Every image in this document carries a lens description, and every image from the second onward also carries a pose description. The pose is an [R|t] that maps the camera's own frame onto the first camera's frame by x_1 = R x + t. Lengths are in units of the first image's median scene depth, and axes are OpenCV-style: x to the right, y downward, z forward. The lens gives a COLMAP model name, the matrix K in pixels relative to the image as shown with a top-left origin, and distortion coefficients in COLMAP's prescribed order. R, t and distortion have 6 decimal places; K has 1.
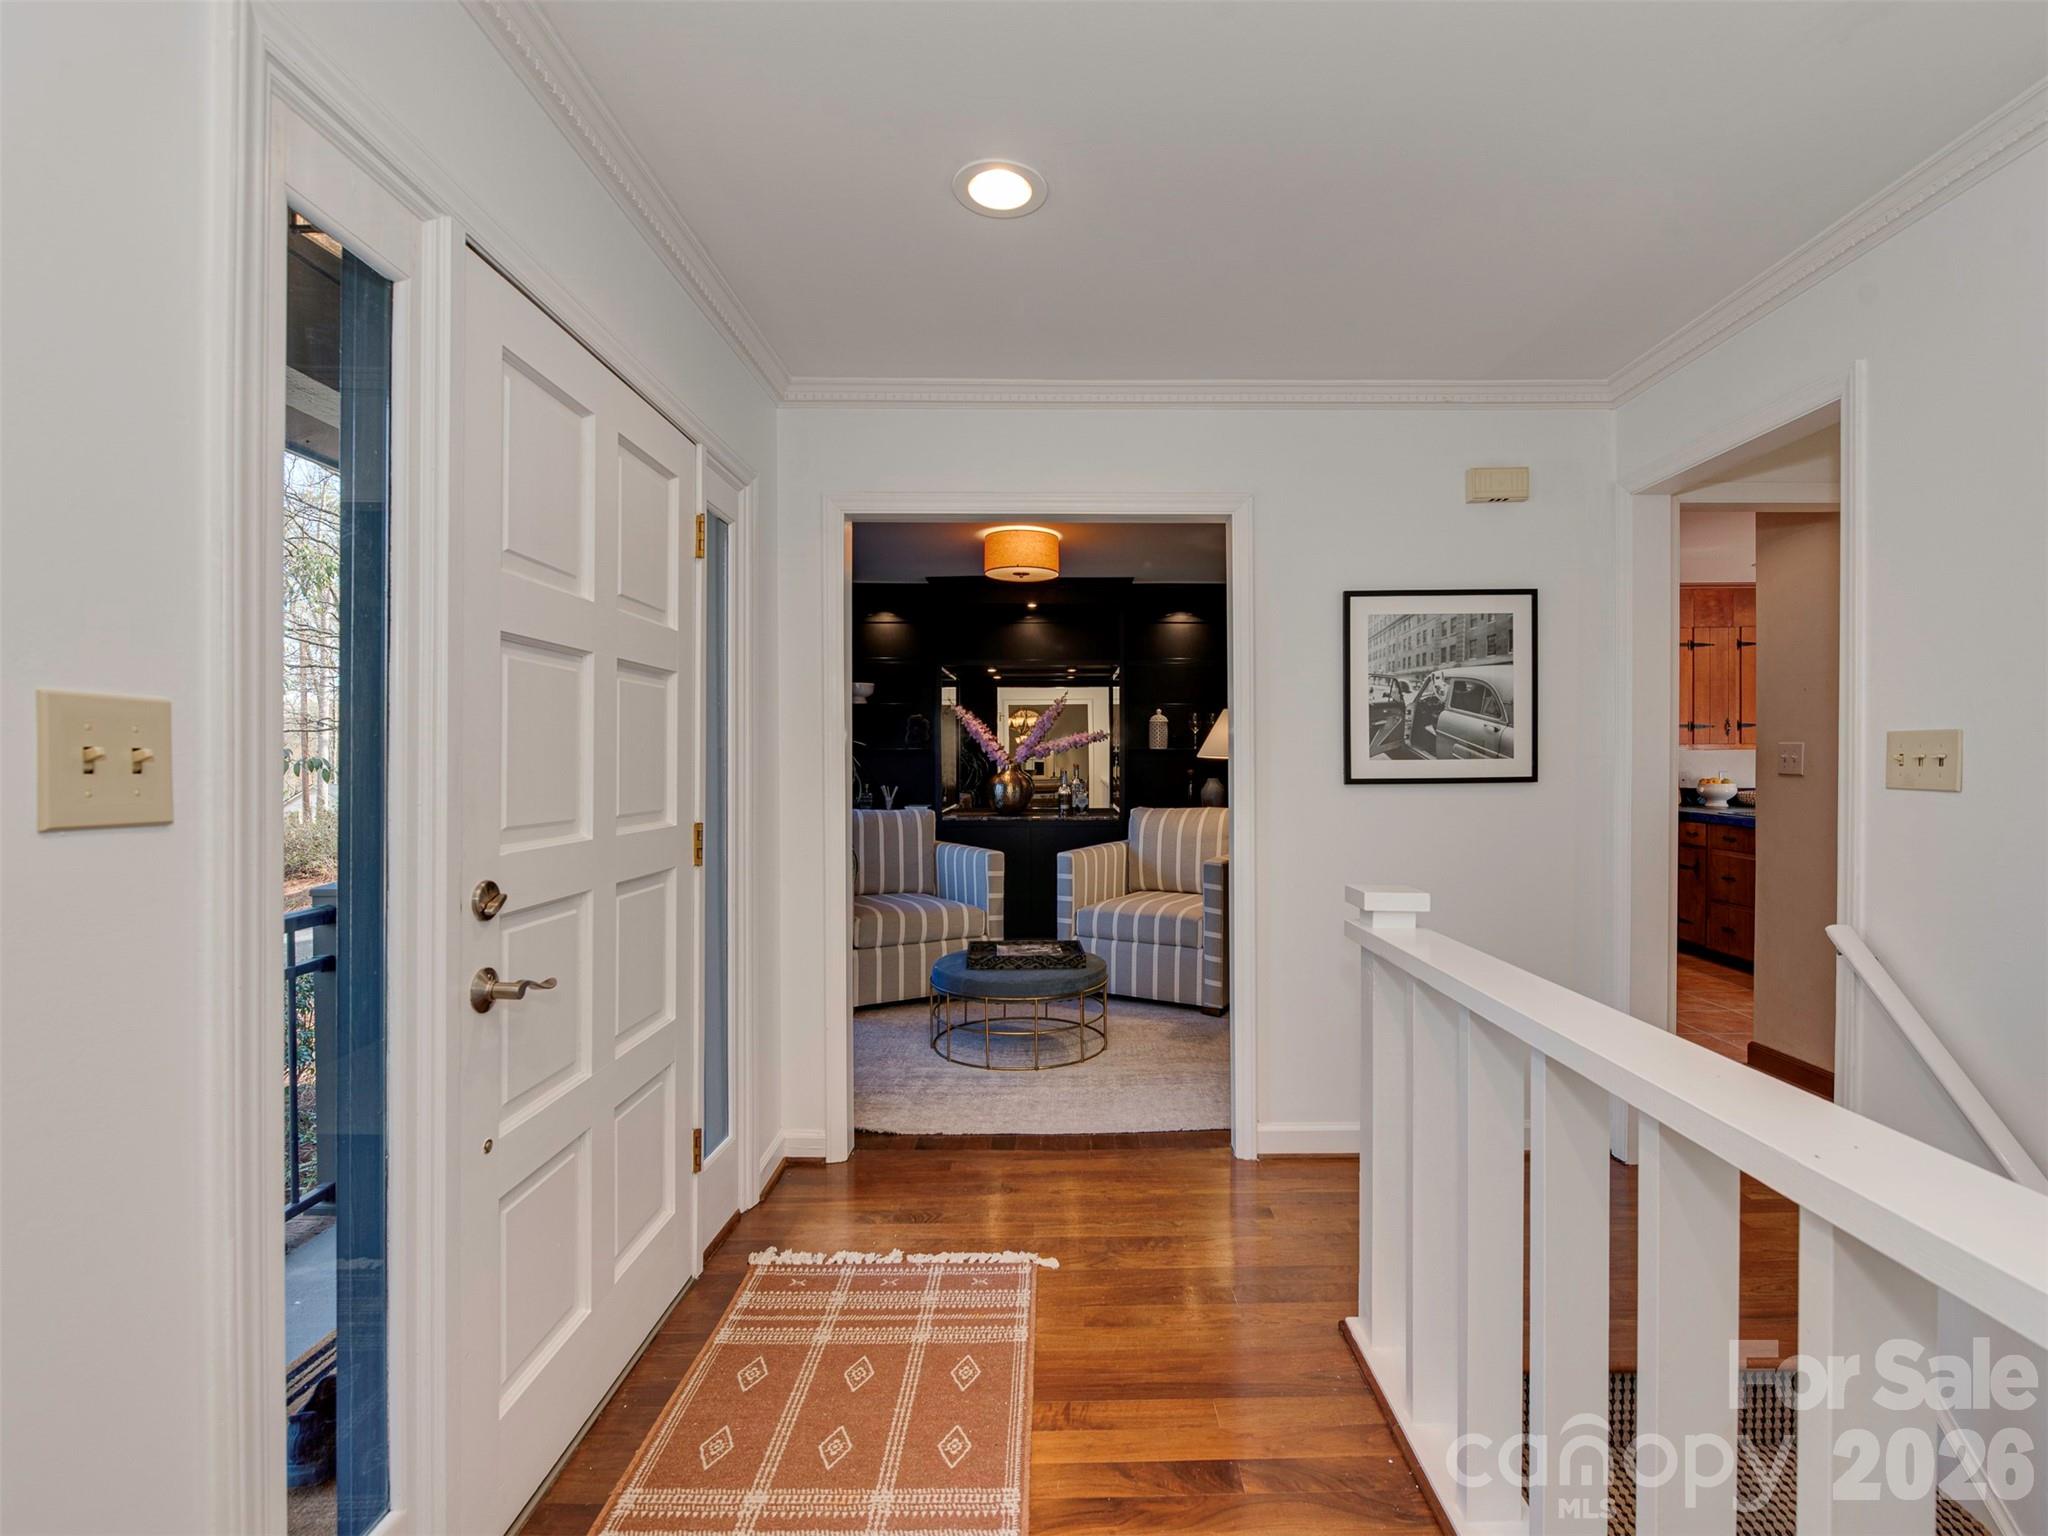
lens RADIAL K [[940.9, 0, 1077.6], [0, 940.9, 746.1], [0, 0, 1]] dist [-0.001607, -0.000167]
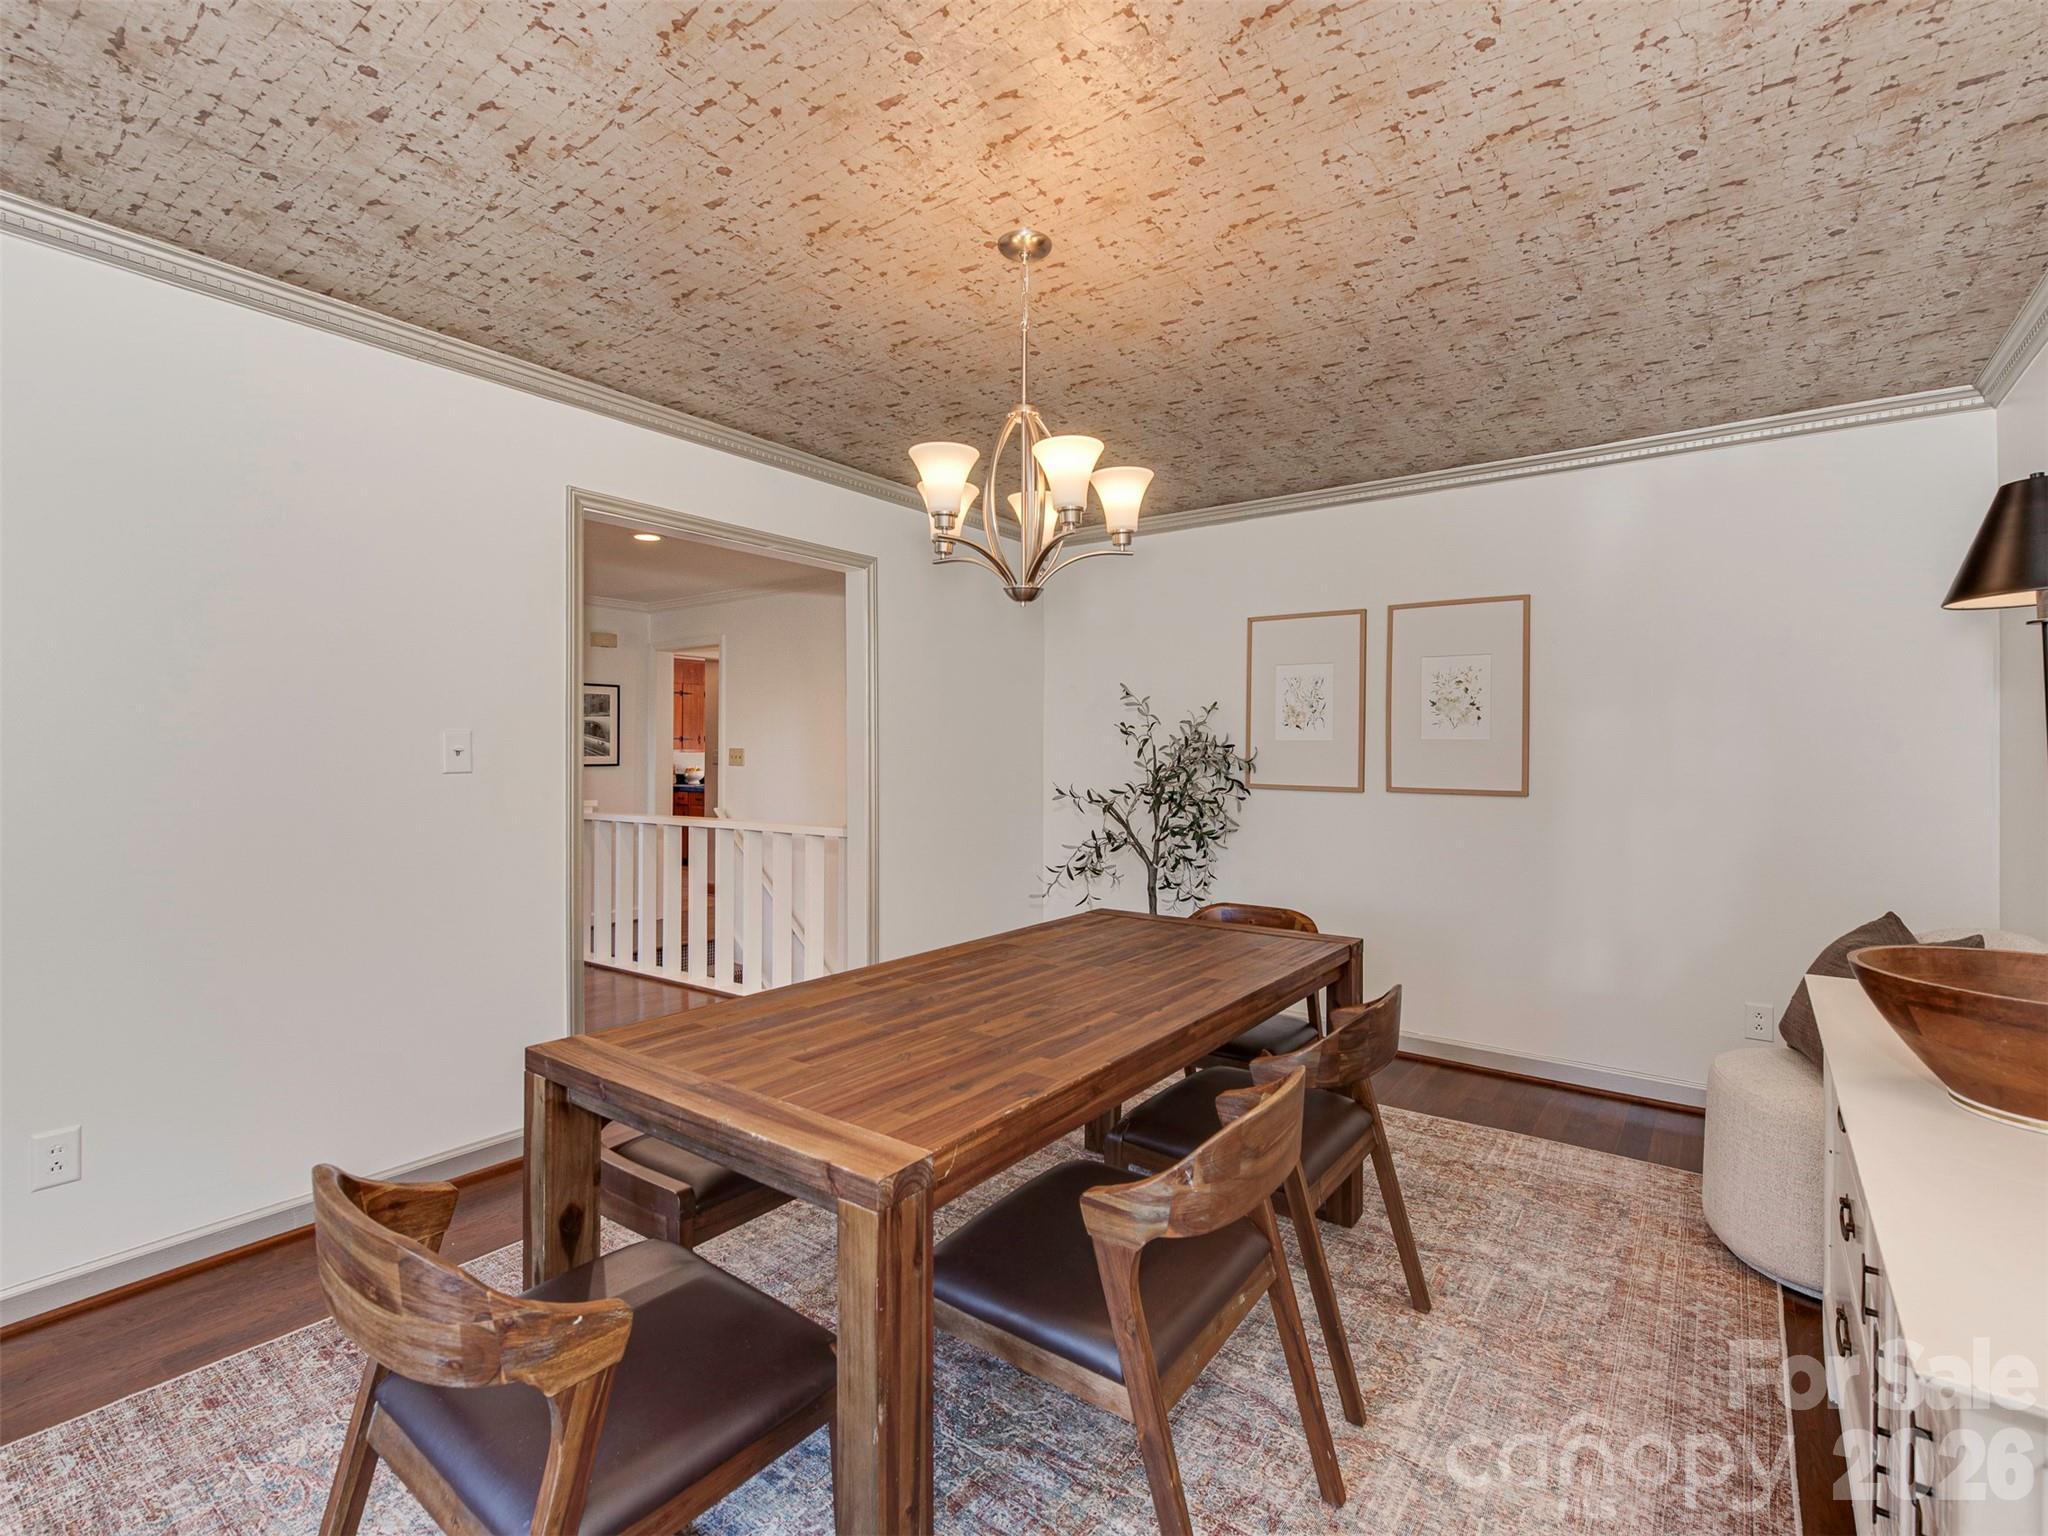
lens RADIAL K [[940.9, 0, 1033.3], [0, 940.9, 759.7], [0, 0, 1]] dist [-0.001607, -0.000167]
pose [[0.598148, 0.000371, 0.801386, -0.792962], [-0.012380, 0.999885, 0.008778, -0.010866], [-0.801290, -0.015172, 0.598084, -1.266264]]
